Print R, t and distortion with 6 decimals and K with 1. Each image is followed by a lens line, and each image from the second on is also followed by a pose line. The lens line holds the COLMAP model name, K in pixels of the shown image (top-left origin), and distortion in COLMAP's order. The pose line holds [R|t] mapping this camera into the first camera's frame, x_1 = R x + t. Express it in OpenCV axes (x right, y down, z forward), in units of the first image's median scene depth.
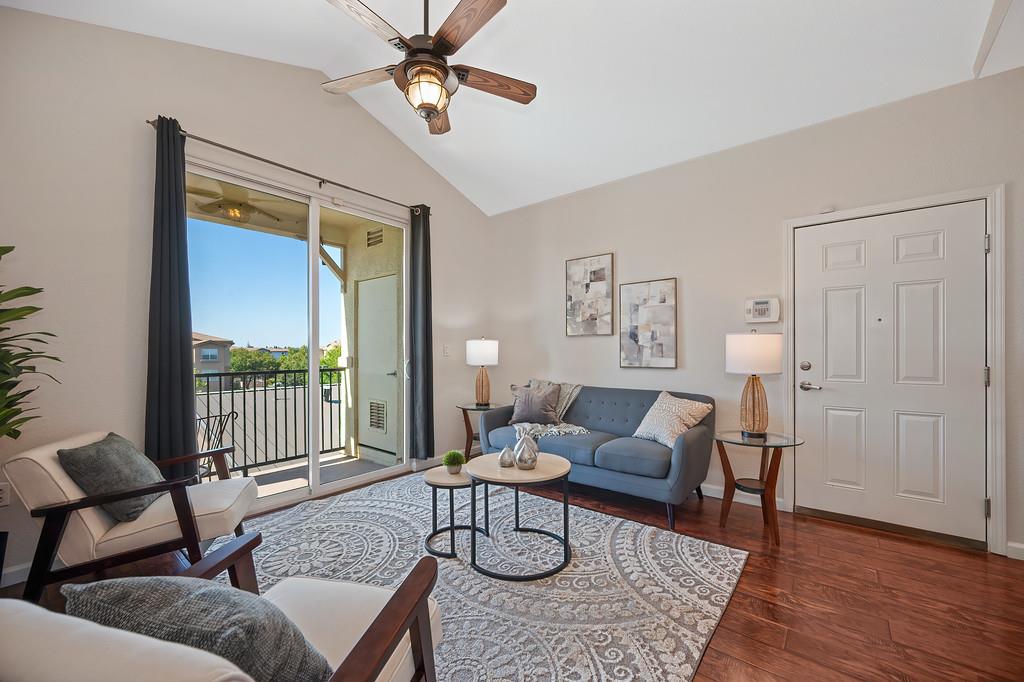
lens RADIAL K [[405.4, 0, 515.3], [0, 405.4, 350.8], [0, 0, 1]] dist [-0.002807, -0.000223]
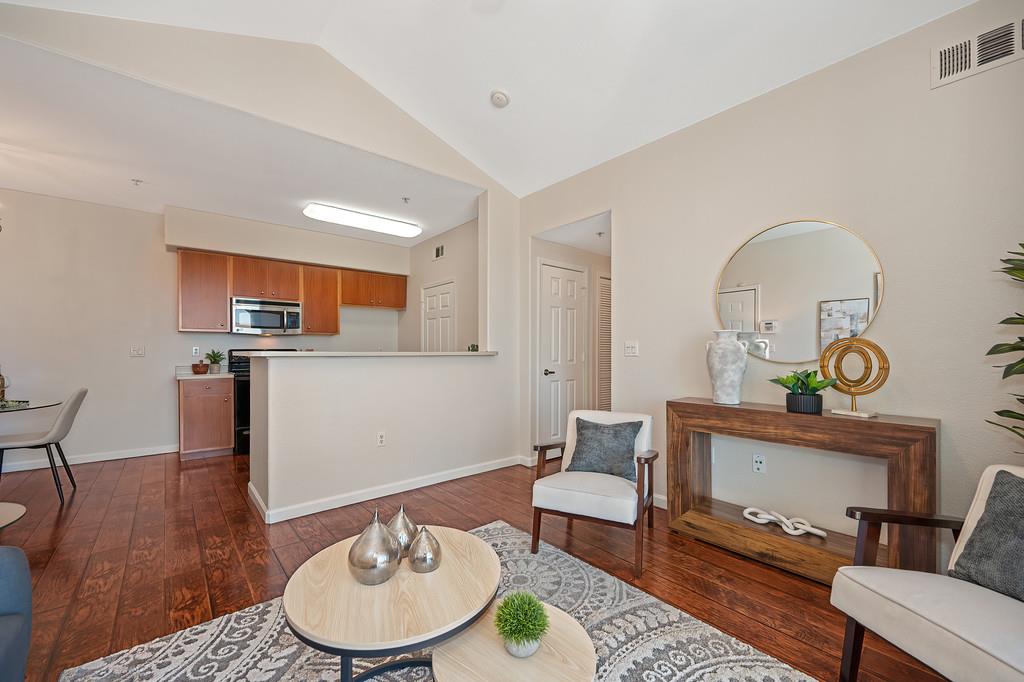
lens RADIAL K [[408.4, 0, 514.3], [0, 408.4, 353.6], [0, 0, 1]] dist [-0.000682, 0.000013]
pose [[-0.981808, 0.001457, 0.189868, -0.153983], [0.002878, 0.999970, 0.007207, -0.000095], [-0.189852, 0.007622, -0.981783, 0.964210]]
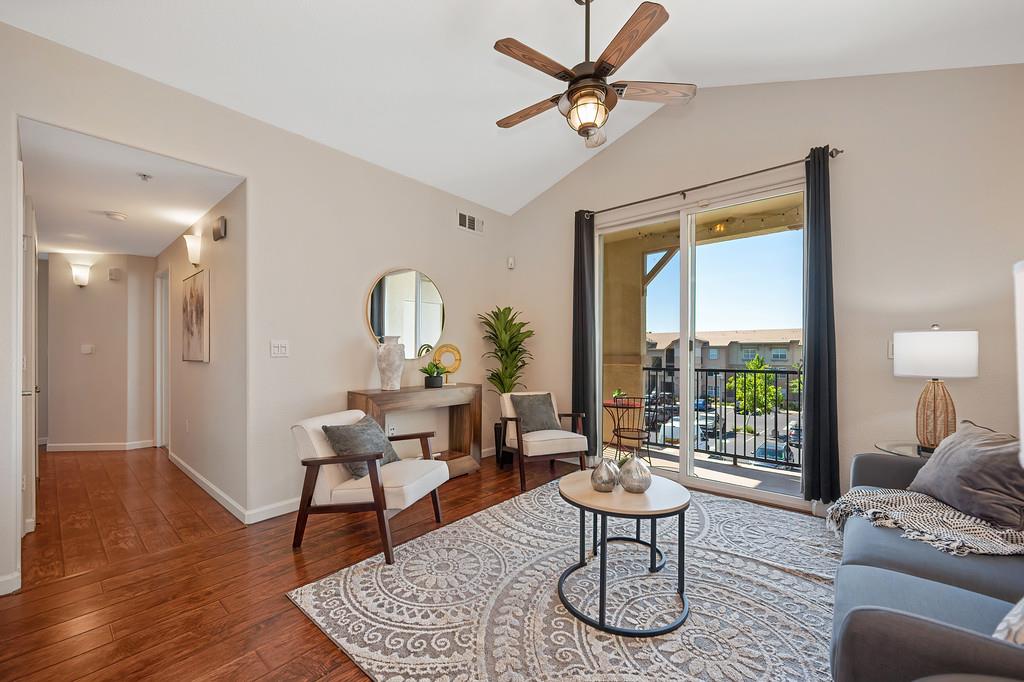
lens RADIAL K [[405.4, 0, 515.3], [0, 405.4, 350.8], [0, 0, 1]] dist [-0.002807, -0.000223]
pose [[-0.031119, 0.002128, -0.999513, 0.548719], [-0.000881, 0.999997, 0.002157, -0.001082], [0.999515, 0.000948, -0.031117, 0.526550]]
